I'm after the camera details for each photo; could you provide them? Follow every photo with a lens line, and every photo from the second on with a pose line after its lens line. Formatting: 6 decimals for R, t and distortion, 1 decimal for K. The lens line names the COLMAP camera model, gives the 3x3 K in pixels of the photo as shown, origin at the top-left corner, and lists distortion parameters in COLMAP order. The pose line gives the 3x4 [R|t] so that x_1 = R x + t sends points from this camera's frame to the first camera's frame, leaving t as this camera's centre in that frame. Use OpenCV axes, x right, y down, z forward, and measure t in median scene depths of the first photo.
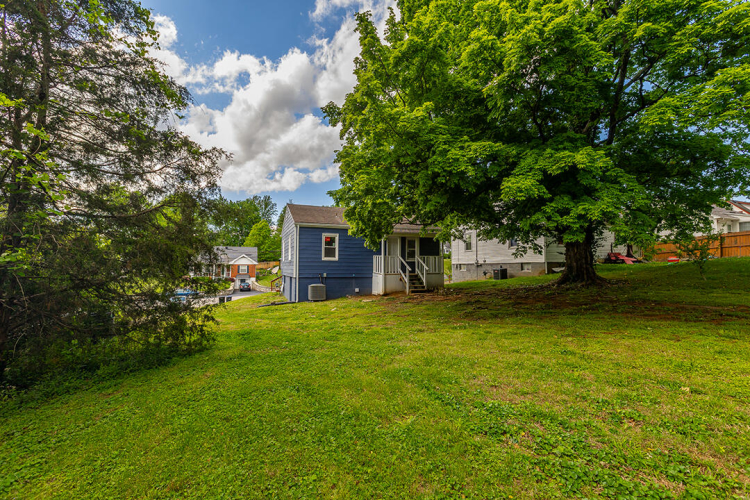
lens RADIAL K [[335.3, 0, 378.4], [0, 335.3, 251.6], [0, 0, 1]] dist [0.003391, 0.000172]
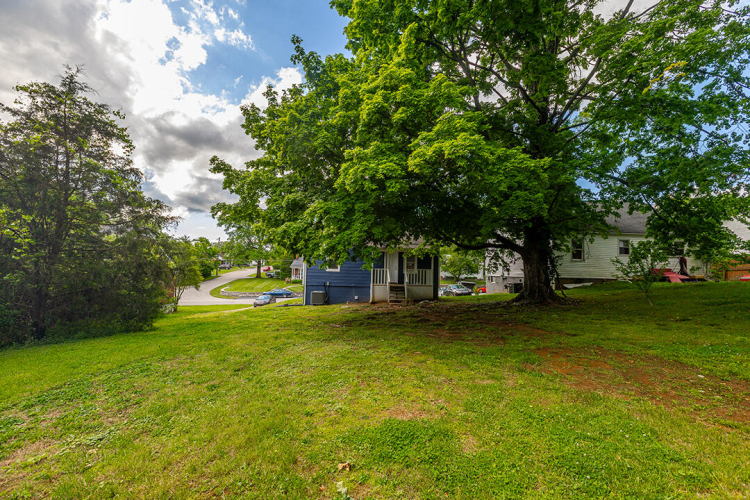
lens RADIAL K [[335.3, 0, 378.4], [0, 335.3, 251.6], [0, 0, 1]] dist [0.003391, 0.000172]
pose [[0.943691, 0.003494, -0.330810, 0.396291], [-0.008069, 0.999890, -0.012455, -0.030603], [0.330730, 0.014423, 0.943615, -0.066514]]
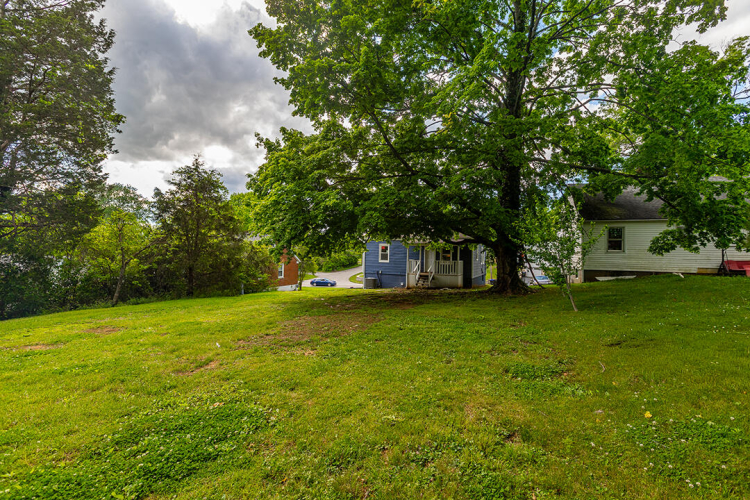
lens RADIAL K [[335.3, 0, 378.4], [0, 335.3, 251.6], [0, 0, 1]] dist [0.003391, 0.000172]
pose [[0.693901, 0.005684, -0.720048, 0.889080], [0.013812, 0.999680, 0.021203, -0.051706], [0.719938, -0.024658, 0.693600, -0.037243]]
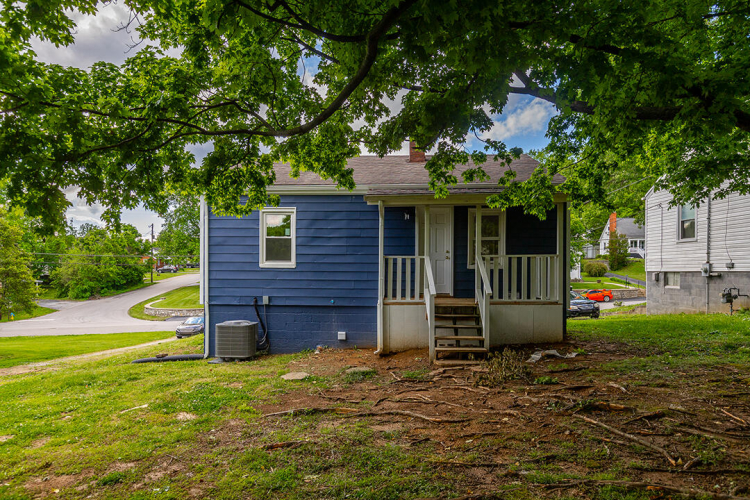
lens RADIAL K [[467.5, 0, 357.5], [0, 467.5, 251.6], [0, 0, 1]] dist [-0.002112, -0.000467]
pose [[0.911085, -0.014667, -0.411957, 0.208910], [0.016944, 0.999855, 0.001875, 0.005492], [0.411870, -0.008688, 0.911201, 0.469023]]
